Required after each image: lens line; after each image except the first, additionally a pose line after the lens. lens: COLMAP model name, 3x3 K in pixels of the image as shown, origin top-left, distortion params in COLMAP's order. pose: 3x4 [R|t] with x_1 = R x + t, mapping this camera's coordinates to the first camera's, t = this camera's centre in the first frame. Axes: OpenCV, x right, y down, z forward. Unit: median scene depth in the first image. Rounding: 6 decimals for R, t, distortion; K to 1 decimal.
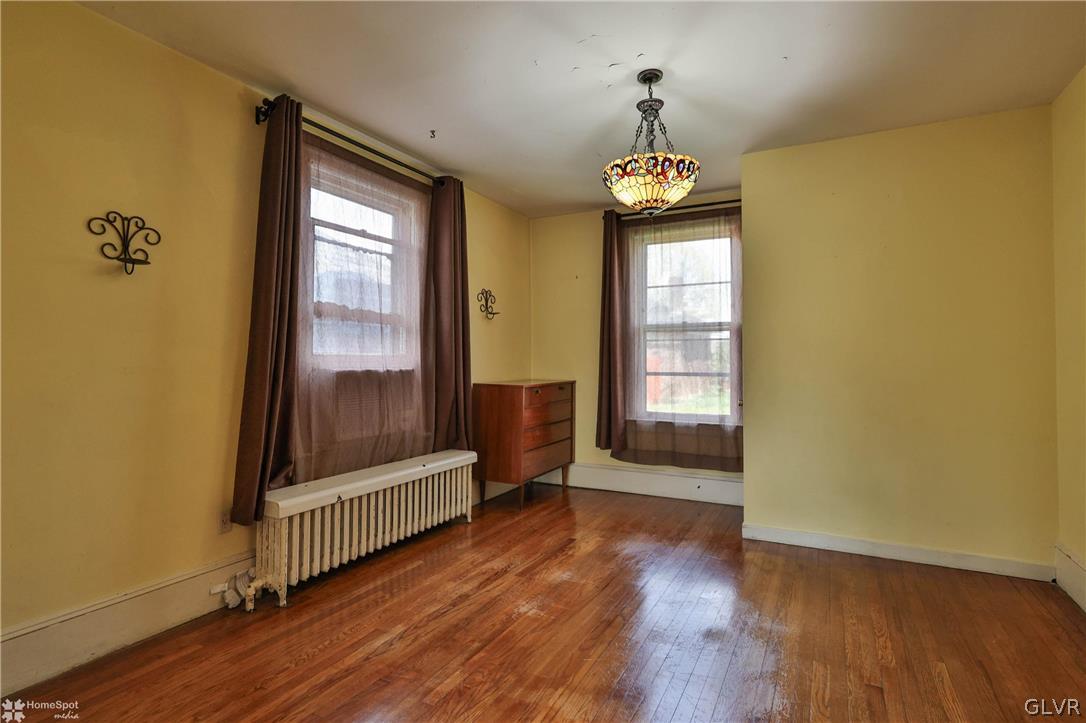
lens RADIAL K [[538.5, 0, 549.7], [0, 538.5, 356.2], [0, 0, 1]] dist [-0.000728, -0.000083]
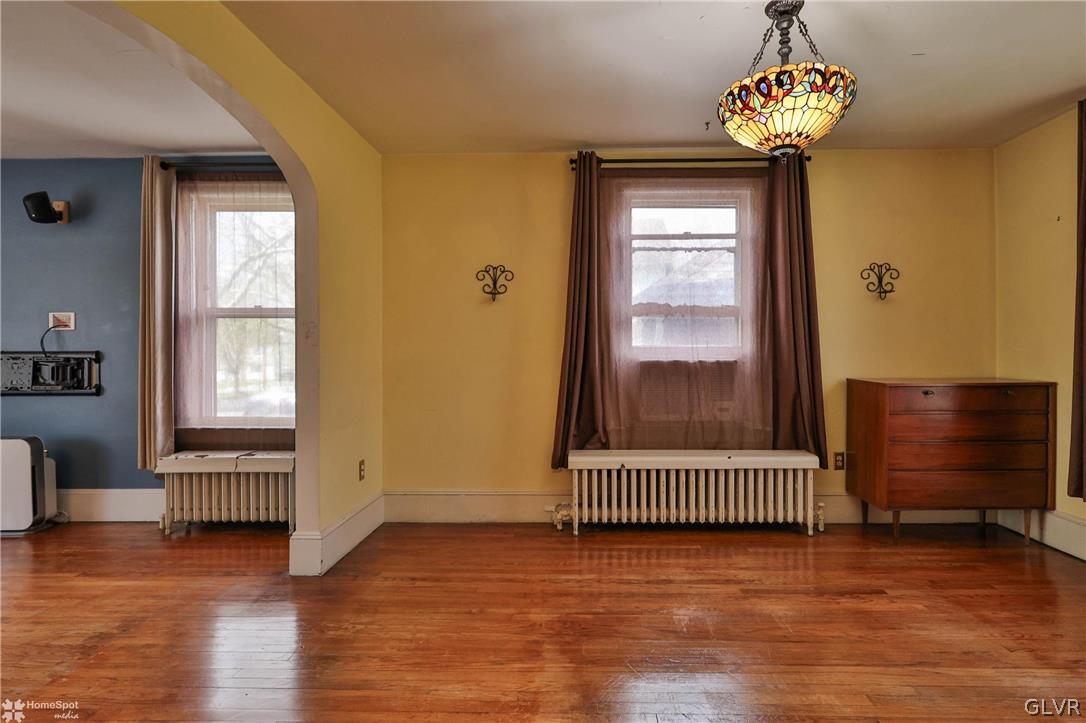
lens RADIAL K [[544.8, 0, 573.9], [0, 544.8, 353.3], [0, 0, 1]] dist [-0.001352, 0.000034]
pose [[0.444720, 0.001225, -0.895669, 0.607565], [0.011163, 0.999914, 0.006911, 0.000703], [0.895600, -0.013071, 0.444668, 0.334496]]
